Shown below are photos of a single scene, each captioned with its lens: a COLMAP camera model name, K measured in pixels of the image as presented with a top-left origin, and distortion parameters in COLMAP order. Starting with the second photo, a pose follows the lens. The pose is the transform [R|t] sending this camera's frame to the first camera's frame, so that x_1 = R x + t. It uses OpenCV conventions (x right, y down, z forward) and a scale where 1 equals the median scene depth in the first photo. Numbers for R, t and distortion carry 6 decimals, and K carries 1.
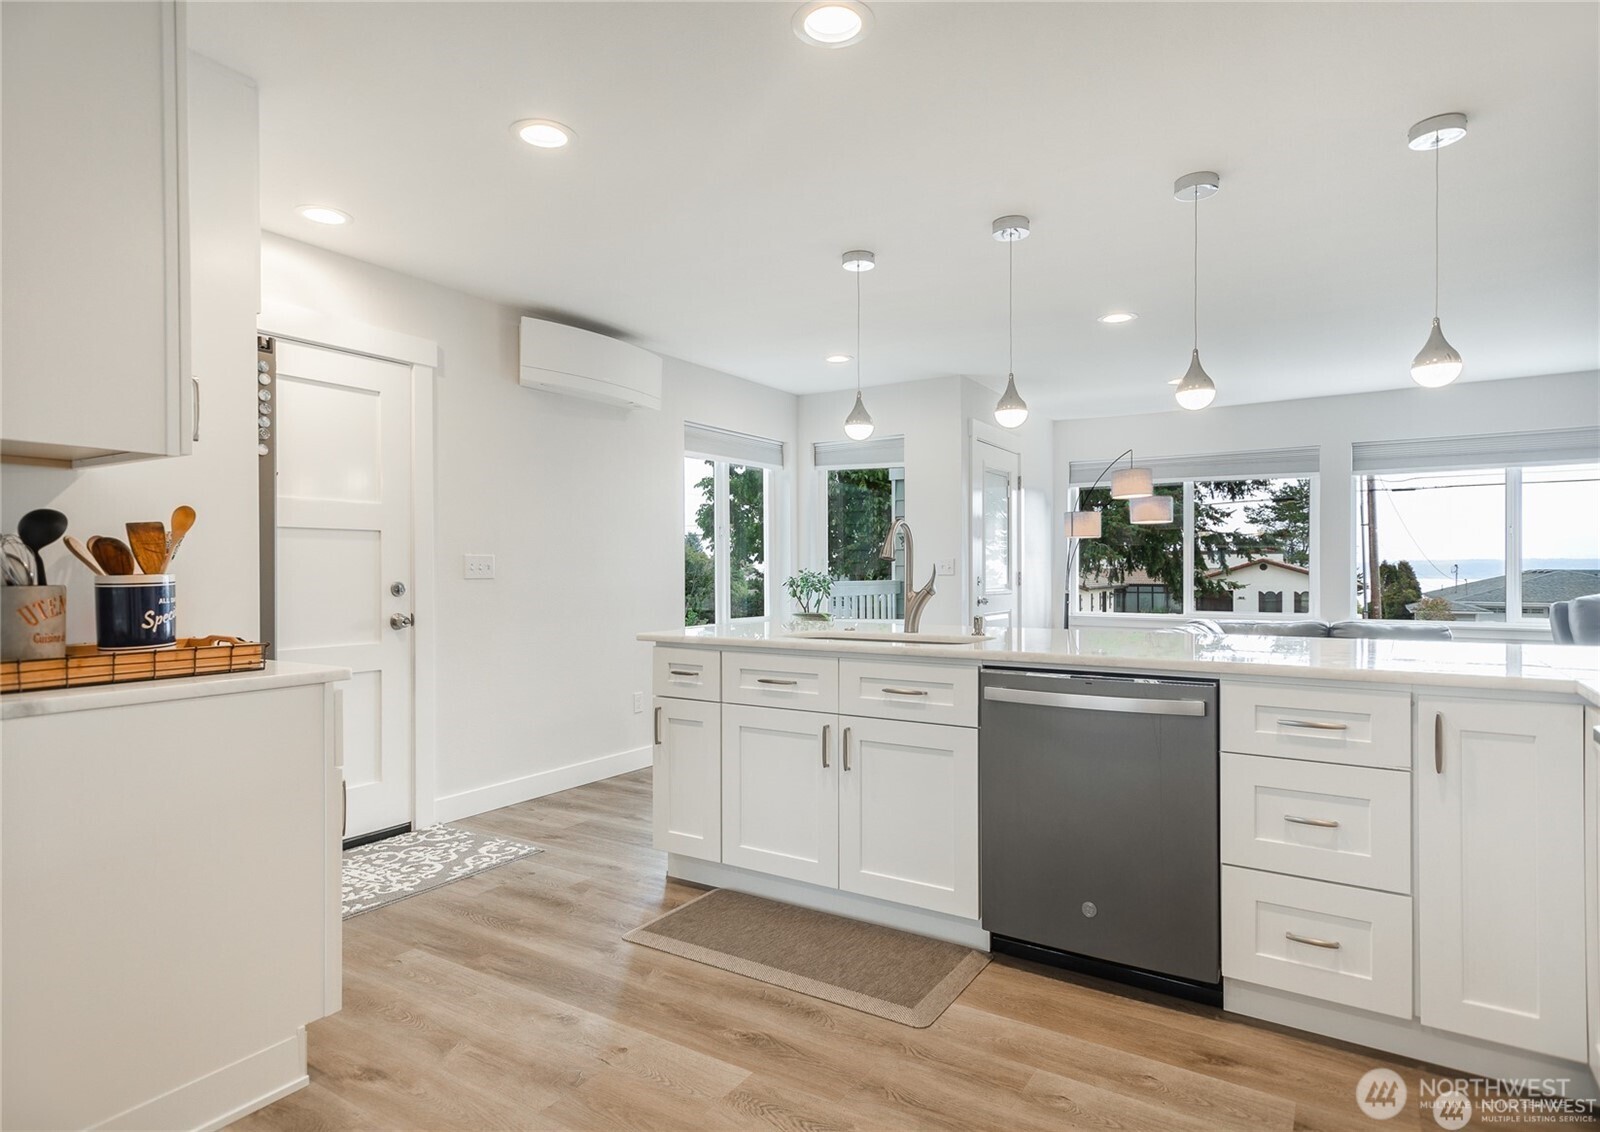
lens RADIAL K [[858.4, 0, 800.0], [0, 858.4, 566.0], [0, 0, 1]] dist [0.017952, 0.001656]
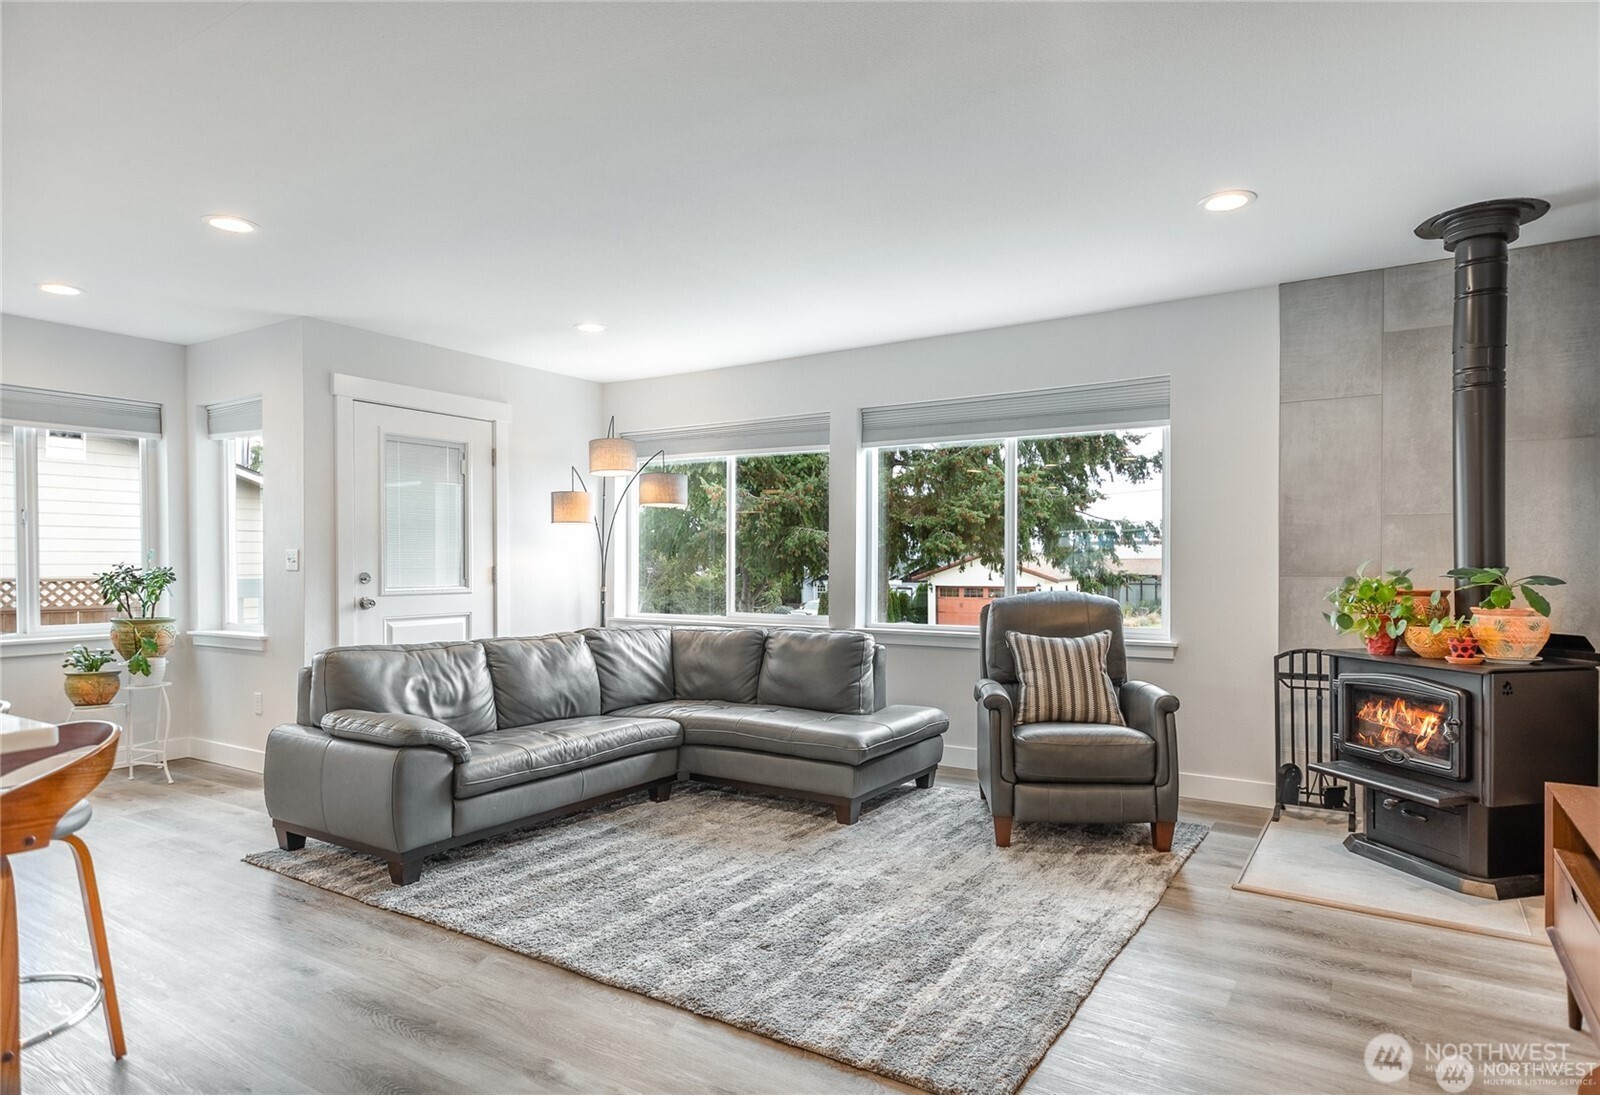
lens RADIAL K [[895.0, 0, 835.9], [0, 895.0, 554.0], [0, 0, 1]] dist [-0.000958, -0.000019]
pose [[0.999999, -0.000105, 0.001144, 1.335158], [0.000107, 0.999998, -0.001846, -0.006524], [-0.001144, 0.001846, 0.999998, 0.364698]]
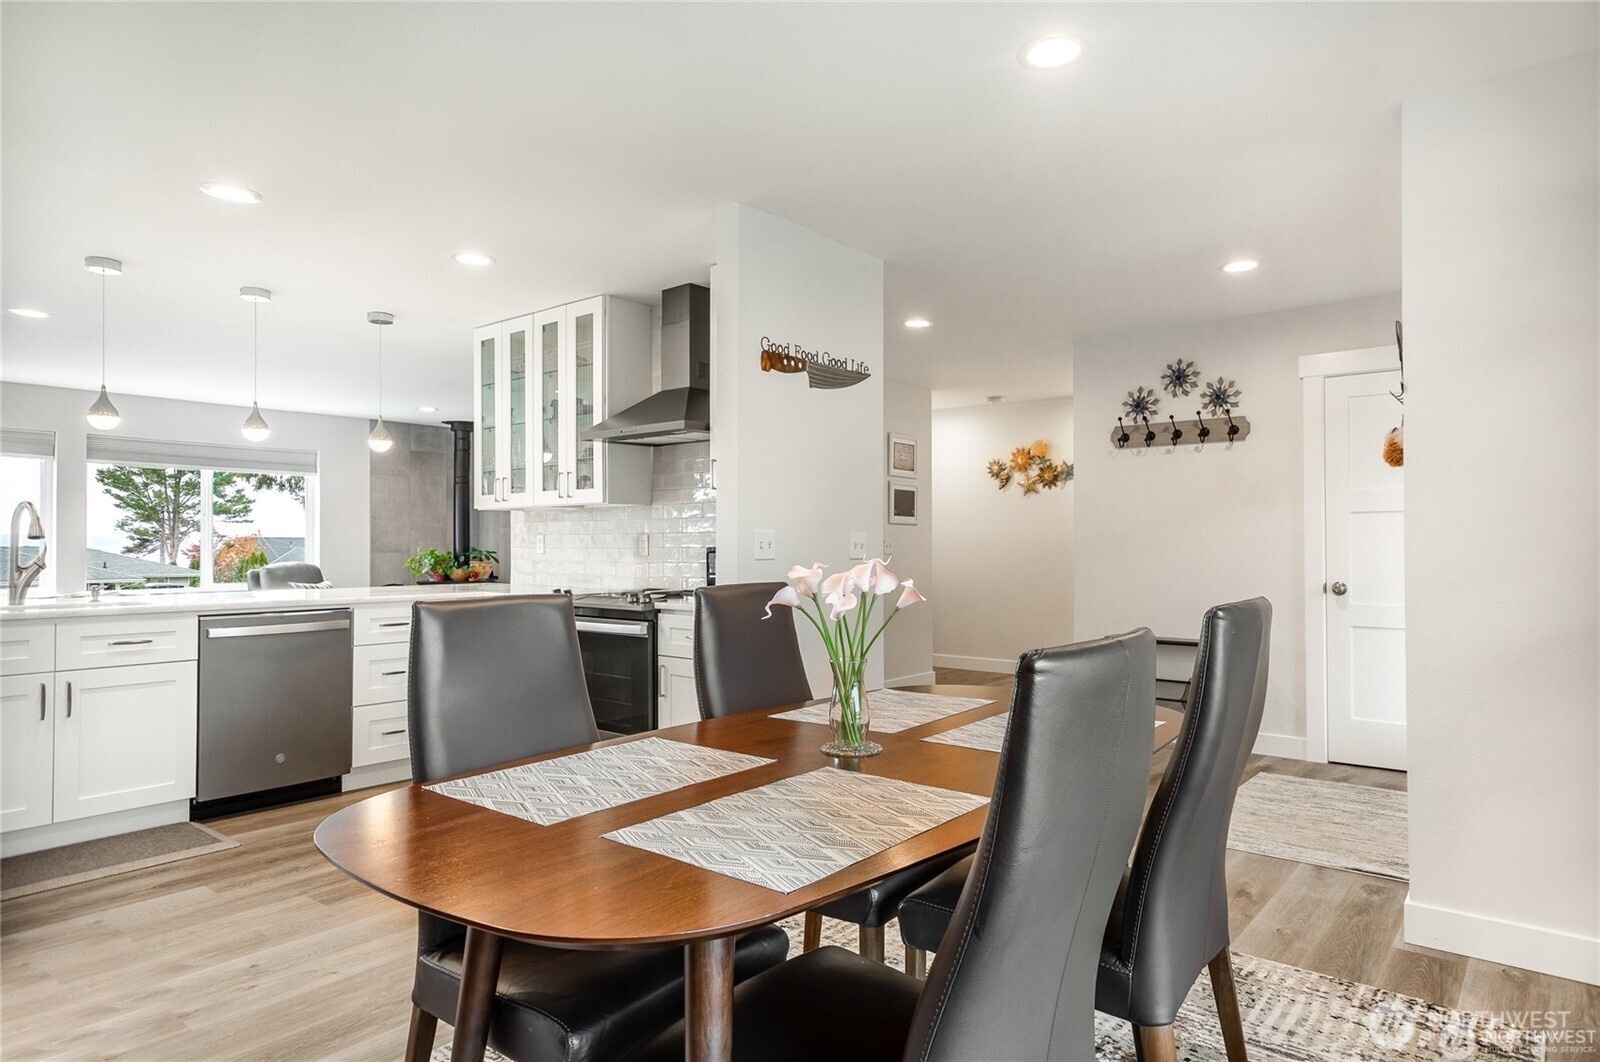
lens RADIAL K [[957.4, 0, 800.0], [0, 957.4, 531.0], [0, 0, 1]] dist [0.007912, 0.001519]
pose [[0.142086, 0.017500, 0.989700, -1.076098], [-0.005858, 0.999841, -0.016838, -0.002402], [-0.989837, -0.003405, 0.142166, -0.176348]]
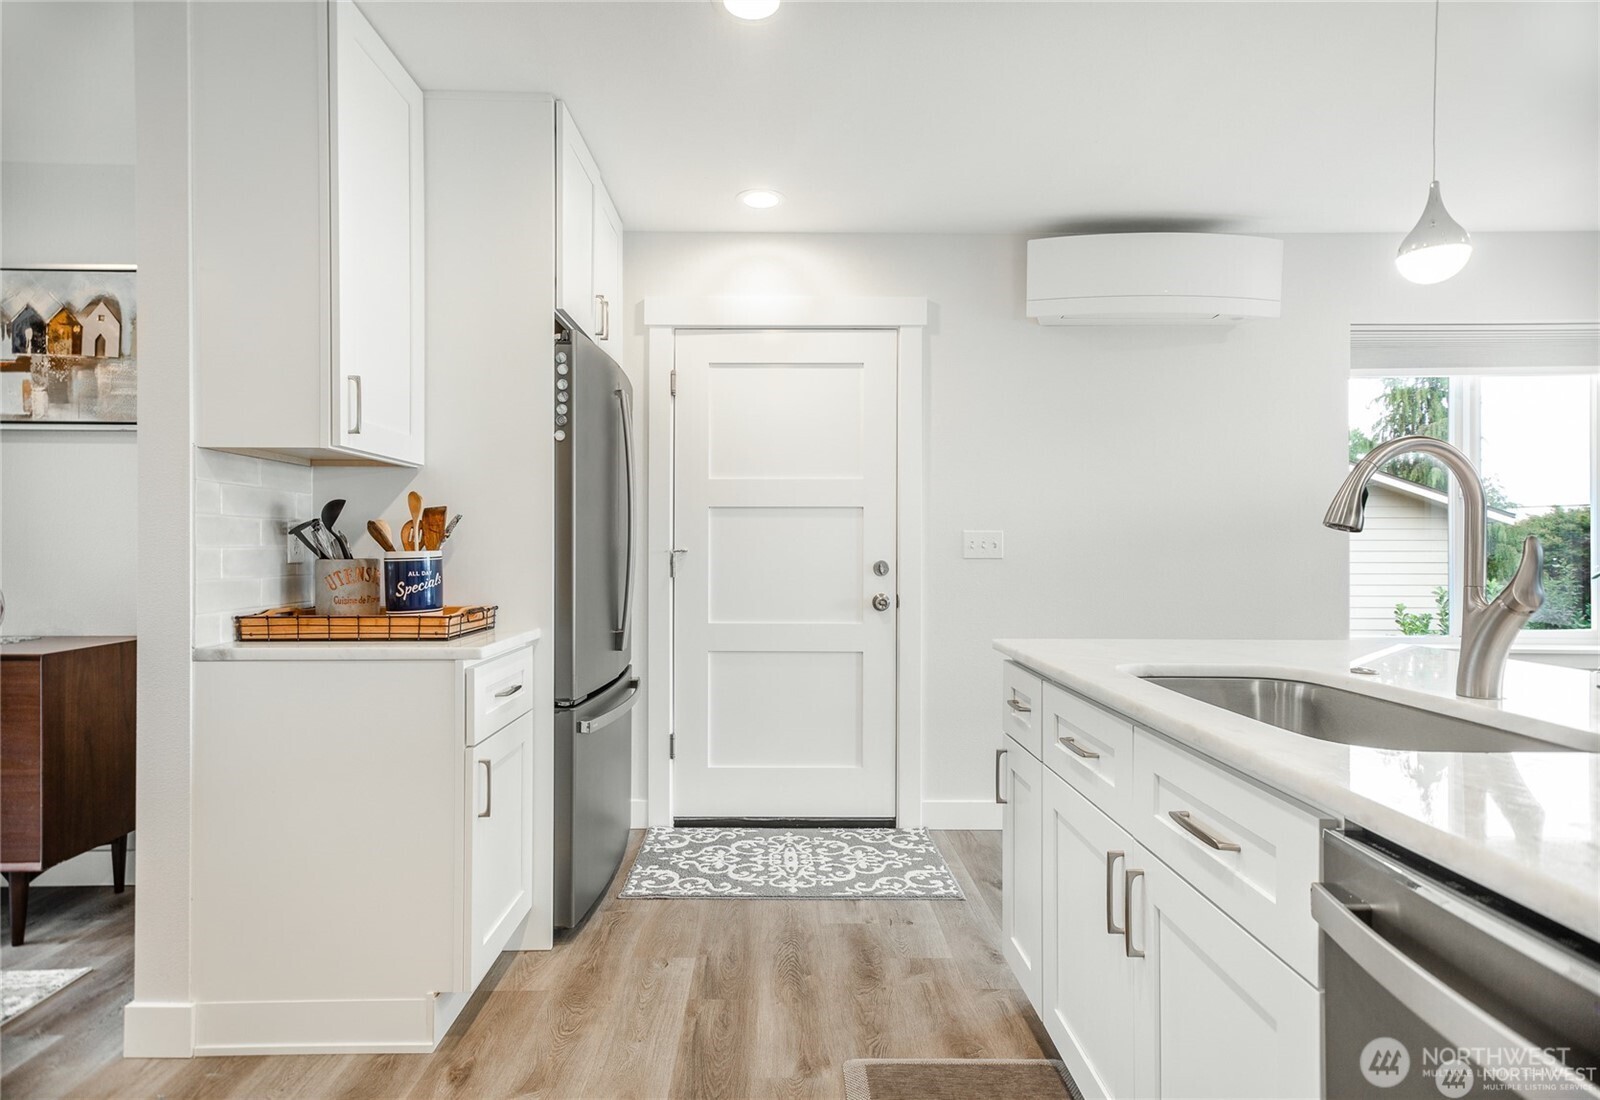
lens RADIAL K [[835.5, 0, 800.0], [0, 835.5, 550.0], [0, 0, 1]] dist [0.000240, -0.000018]
pose [[0.546636, 0.003524, -0.837363, 0.338031], [0.001293, 0.999986, 0.005052, 0.002080], [0.837370, -0.003844, 0.546624, 0.566524]]
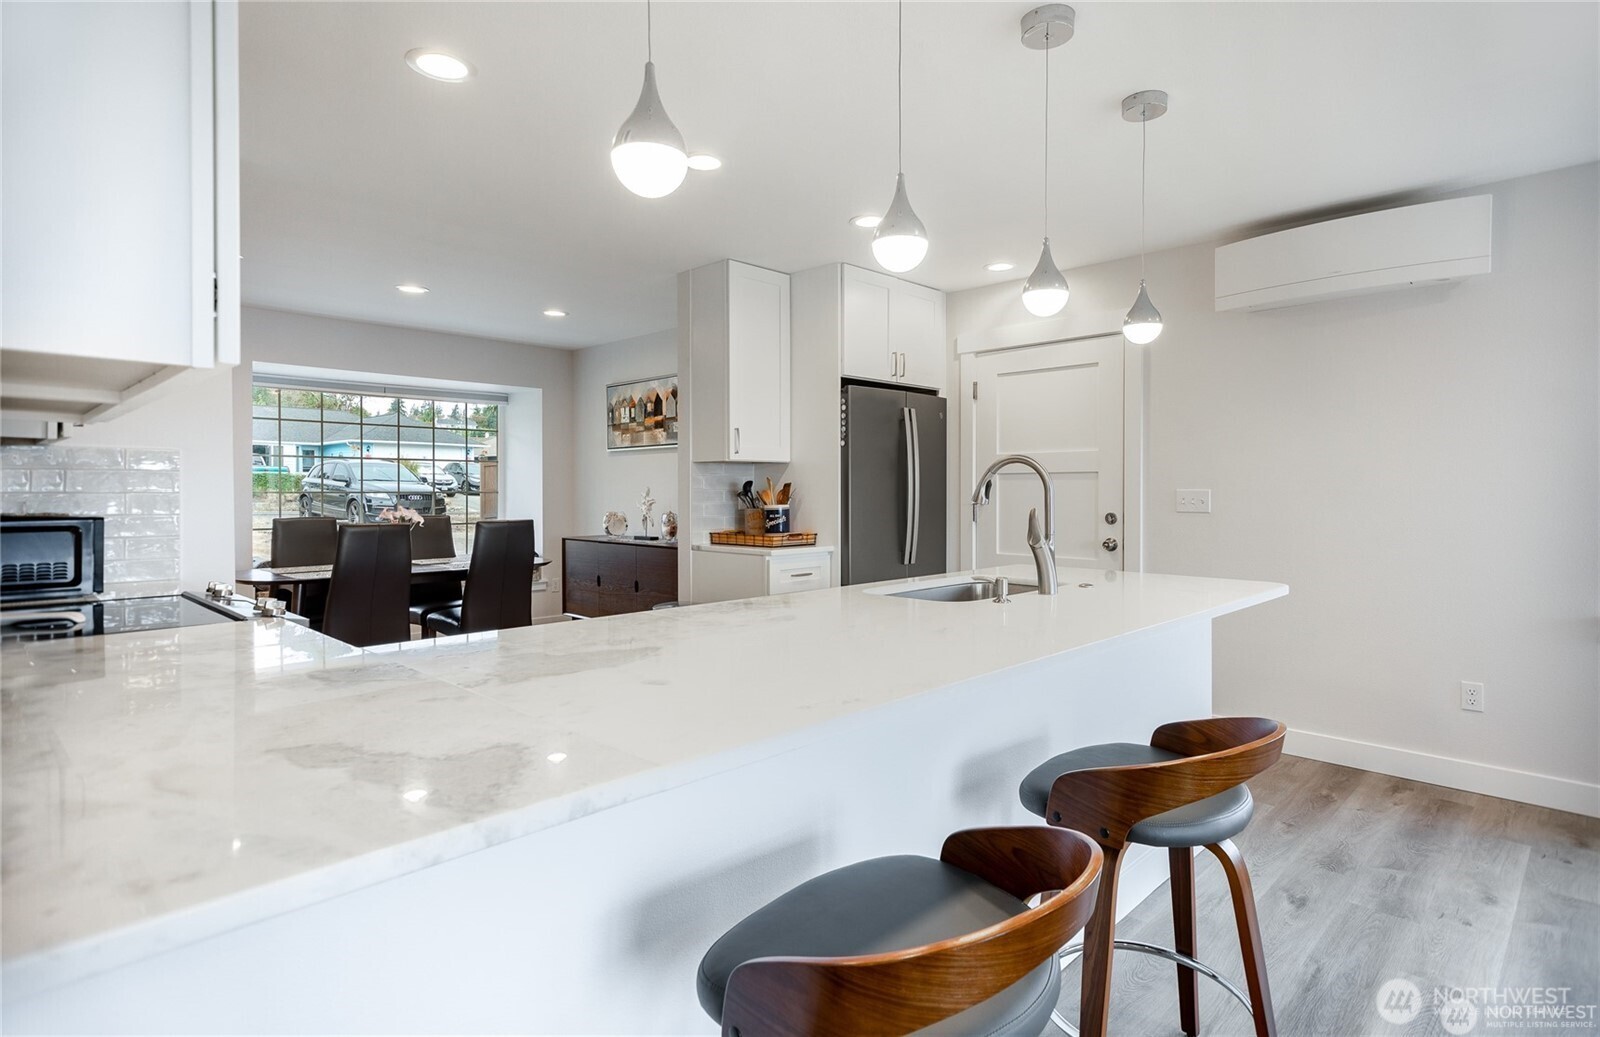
lens RADIAL K [[826.5, 0, 804.2], [0, 826.5, 491.4], [0, 0, 1]] dist [0.017676, 0.000059]
pose [[-0.203738, 0.009337, -0.978981, 1.051983], [0.006466, 0.999946, 0.008191, -0.032581], [0.979004, -0.004662, -0.203788, 1.079404]]
